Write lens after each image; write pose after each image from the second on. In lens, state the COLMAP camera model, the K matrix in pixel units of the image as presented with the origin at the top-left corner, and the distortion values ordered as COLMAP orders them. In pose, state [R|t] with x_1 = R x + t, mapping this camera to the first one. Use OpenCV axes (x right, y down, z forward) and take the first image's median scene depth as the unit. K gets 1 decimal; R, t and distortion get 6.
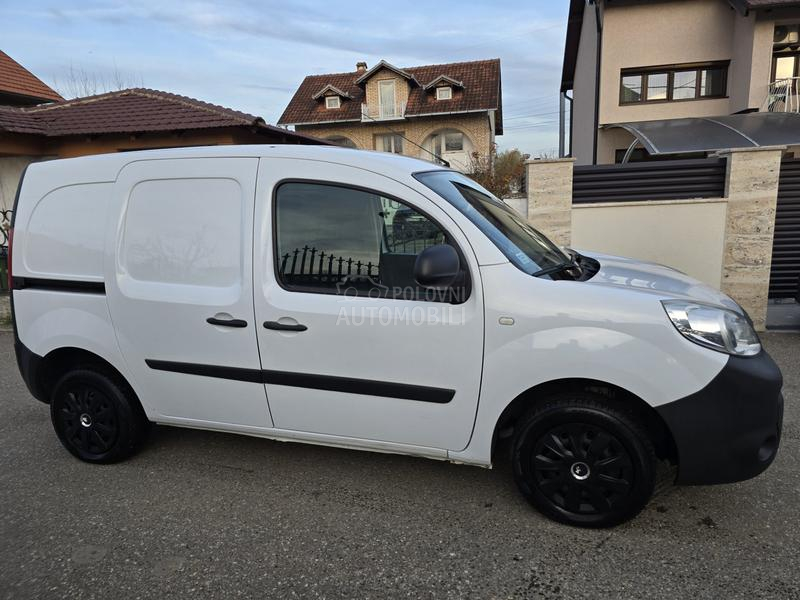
lens RADIAL K [[537.1, 0, 405.2], [0, 537.1, 299.0], [0, 0, 1]] dist [0.059557, -0.051007]
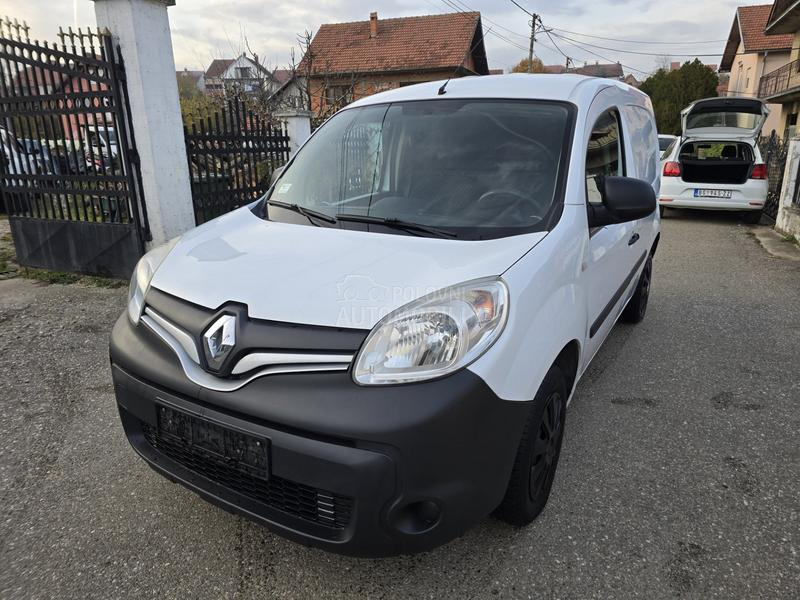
lens RADIAL K [[537.1, 0, 403.1], [0, 537.1, 296.7], [0, 0, 1]] dist [0.059557, -0.051007]
pose [[-0.228578, 0.311792, -0.922246, 1.002970], [-0.164588, 0.921313, 0.352270, -0.240431], [0.959512, 0.232312, -0.159275, 1.151411]]
